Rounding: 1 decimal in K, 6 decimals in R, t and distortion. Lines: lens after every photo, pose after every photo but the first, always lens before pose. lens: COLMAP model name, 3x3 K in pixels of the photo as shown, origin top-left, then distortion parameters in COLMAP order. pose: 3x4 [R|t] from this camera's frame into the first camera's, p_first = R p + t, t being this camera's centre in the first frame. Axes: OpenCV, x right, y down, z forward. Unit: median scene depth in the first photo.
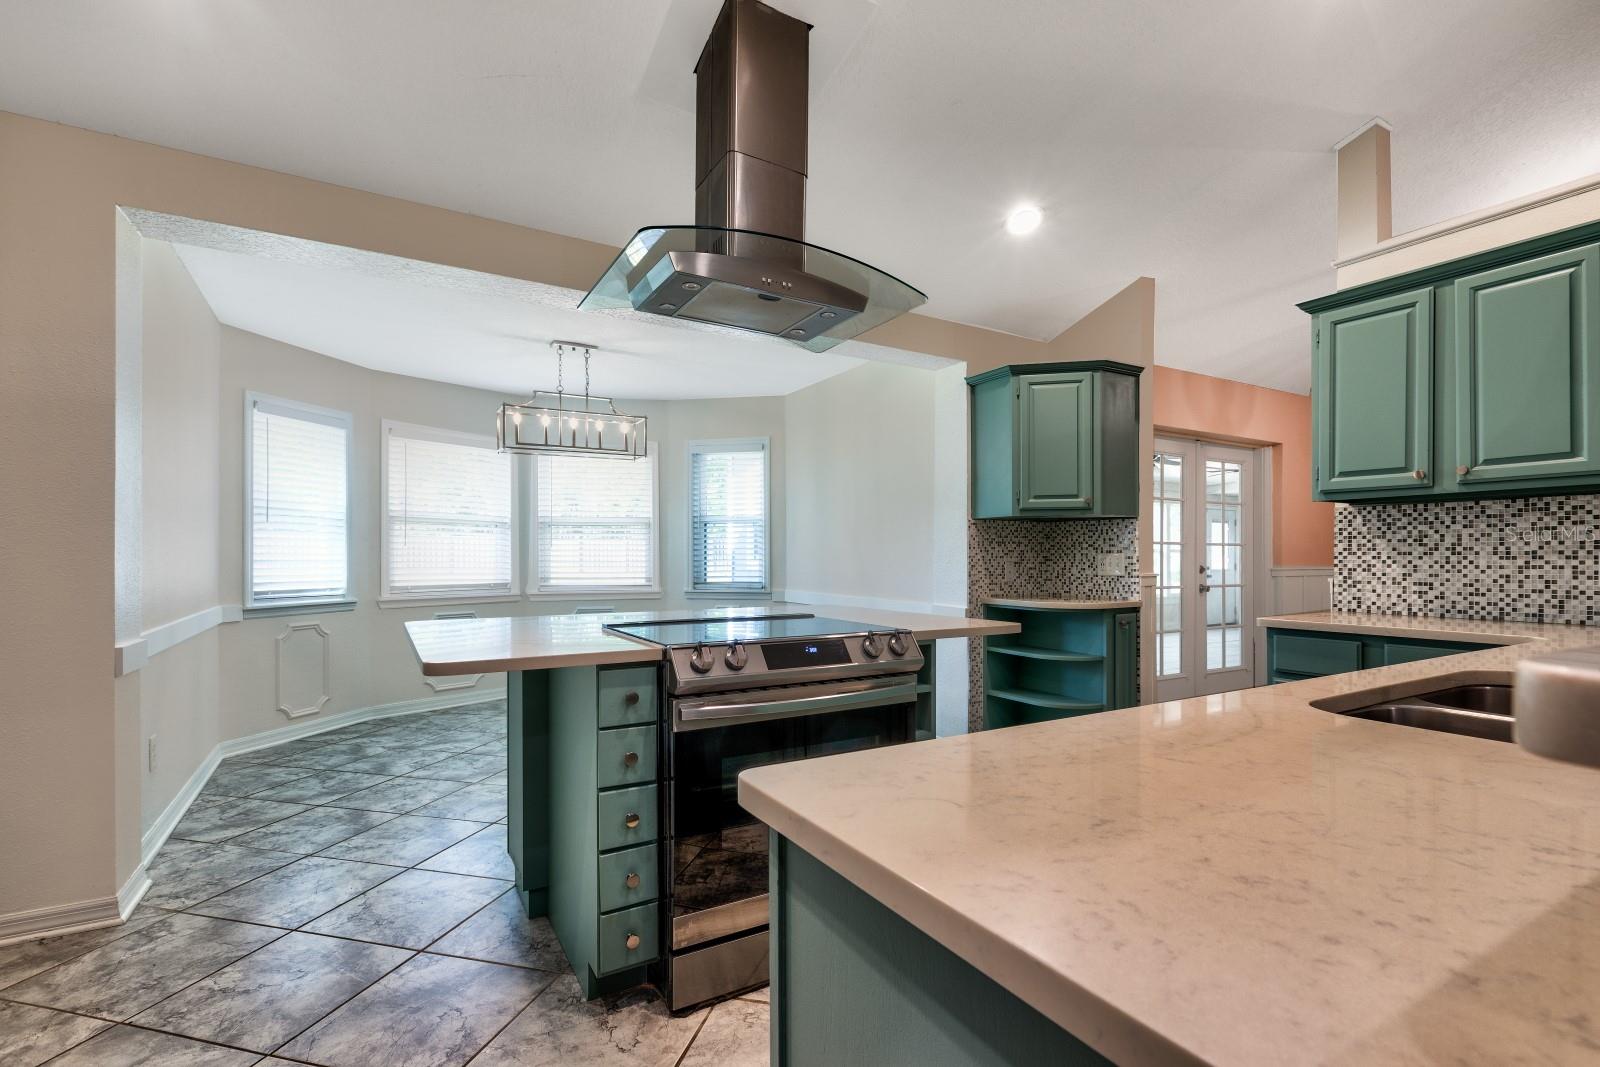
lens RADIAL K [[738.8, 0, 816.3], [0, 738.8, 546.7], [0, 0, 1]] dist [-0.004665, 0.000860]
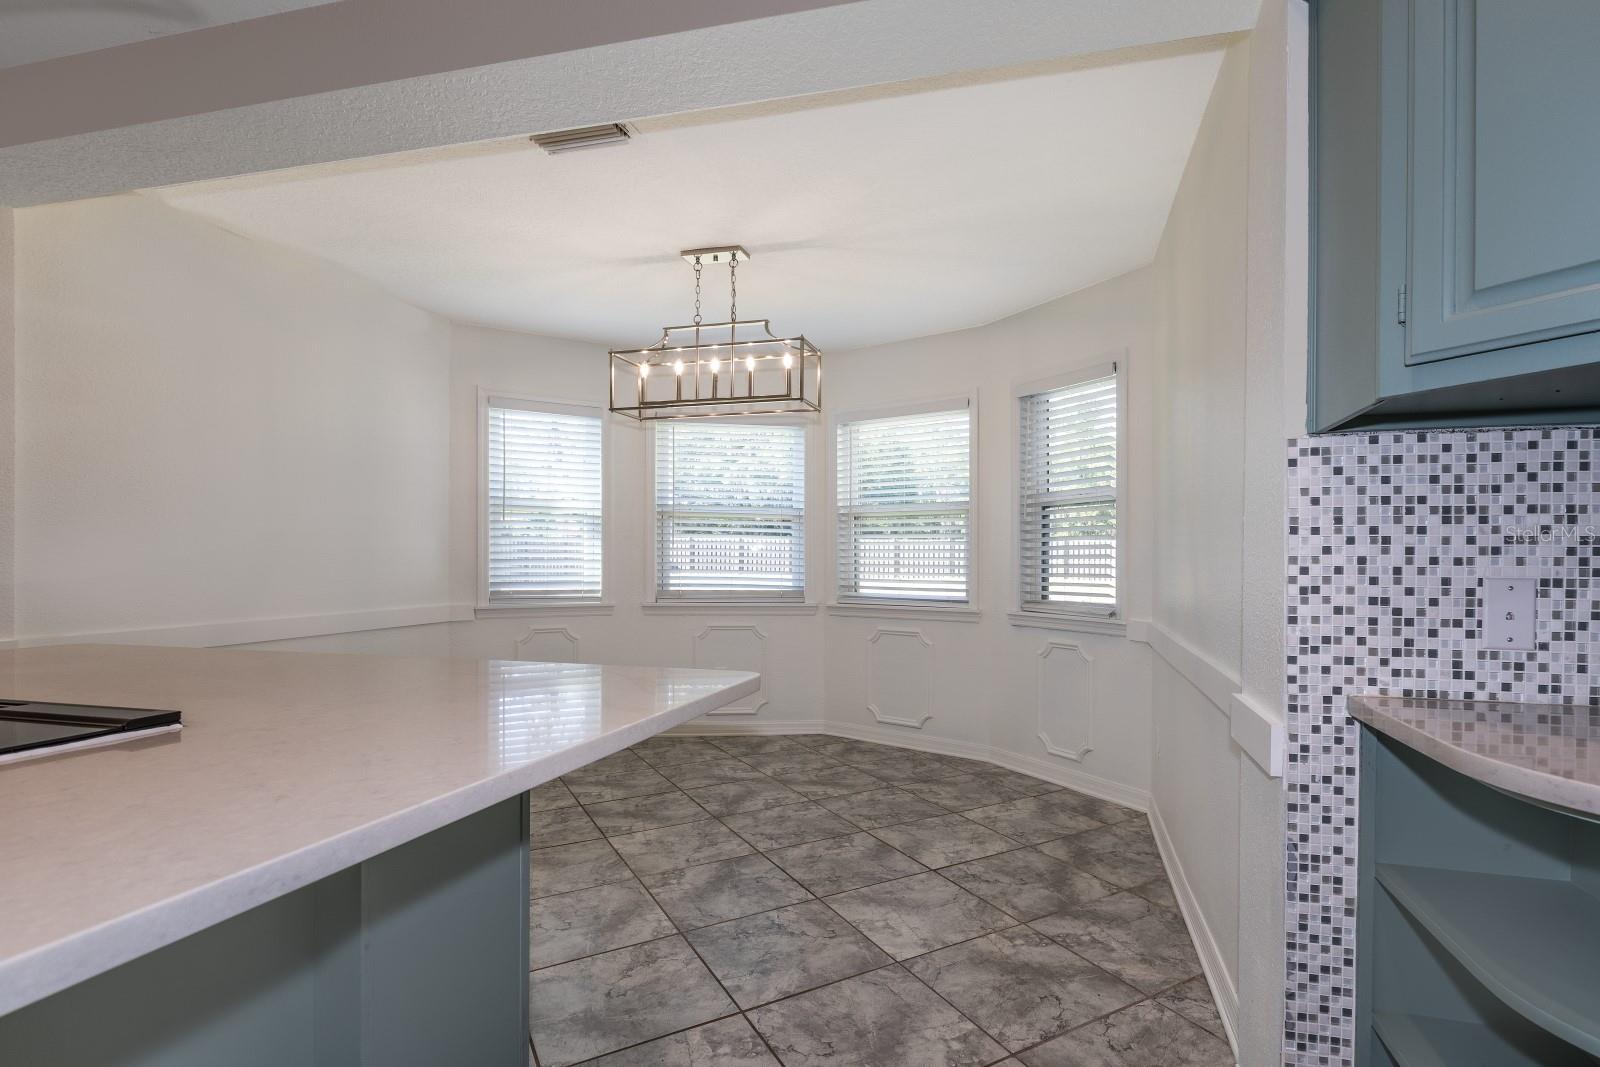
lens RADIAL K [[738.8, 0, 873.6], [0, 738.8, 578.8], [0, 0, 1]] dist [-0.004665, 0.000860]
pose [[0.717546, 0.022442, -0.696150, 0.266899], [0.001364, 0.999434, 0.033626, 0.010284], [0.696510, -0.025078, 0.717109, 0.600233]]
